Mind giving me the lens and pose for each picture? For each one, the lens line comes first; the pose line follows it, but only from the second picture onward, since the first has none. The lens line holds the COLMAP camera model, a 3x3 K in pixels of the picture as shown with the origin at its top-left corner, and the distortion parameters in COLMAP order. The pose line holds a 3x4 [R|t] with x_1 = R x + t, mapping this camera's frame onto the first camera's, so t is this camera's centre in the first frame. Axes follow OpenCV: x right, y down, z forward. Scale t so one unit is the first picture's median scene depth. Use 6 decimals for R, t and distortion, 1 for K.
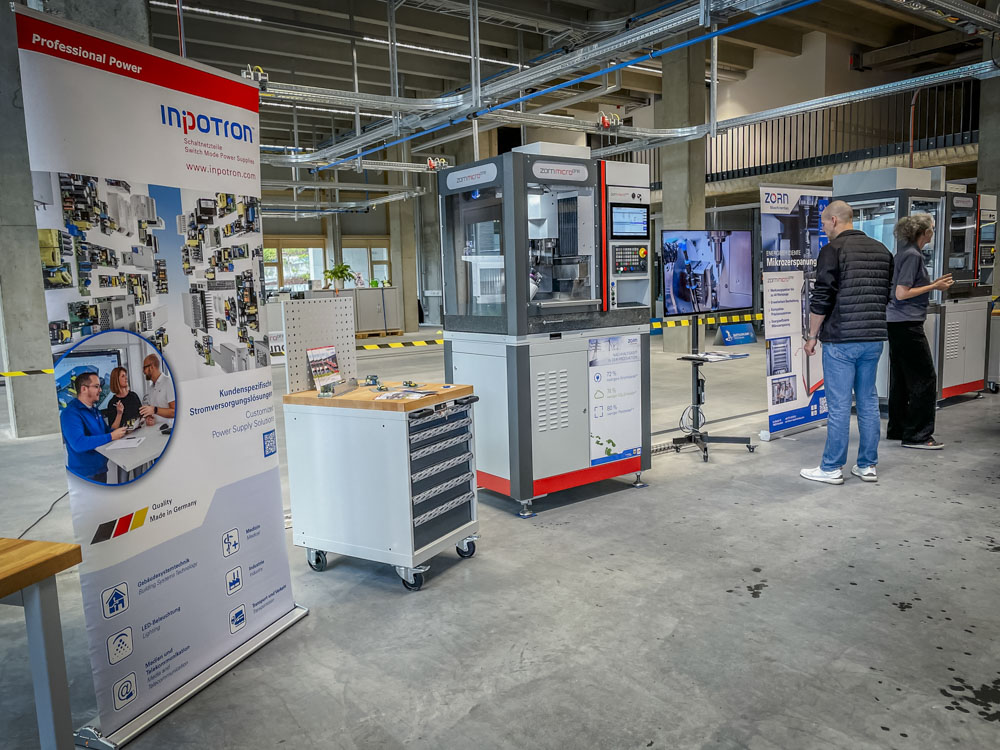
lens RADIAL K [[767.5, 0, 494.3], [0, 767.5, 379.7], [0, 0, 1]] dist [-0.001176, -0.003393]
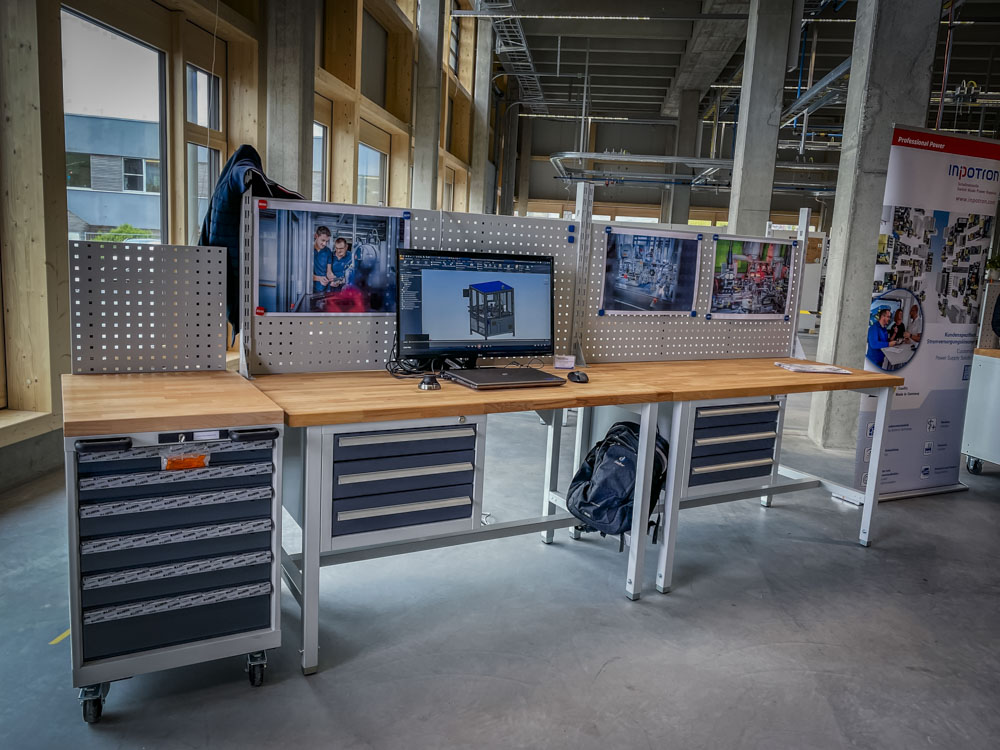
lens RADIAL K [[767.5, 0, 498.9], [0, 767.5, 372.5], [0, 0, 1]] dist [-0.001176, -0.003393]
pose [[0.722944, 0.179497, -0.667183, 0.072926], [-0.165988, 0.982503, 0.084470, 0.129973], [0.670671, 0.049677, 0.740089, -0.952975]]
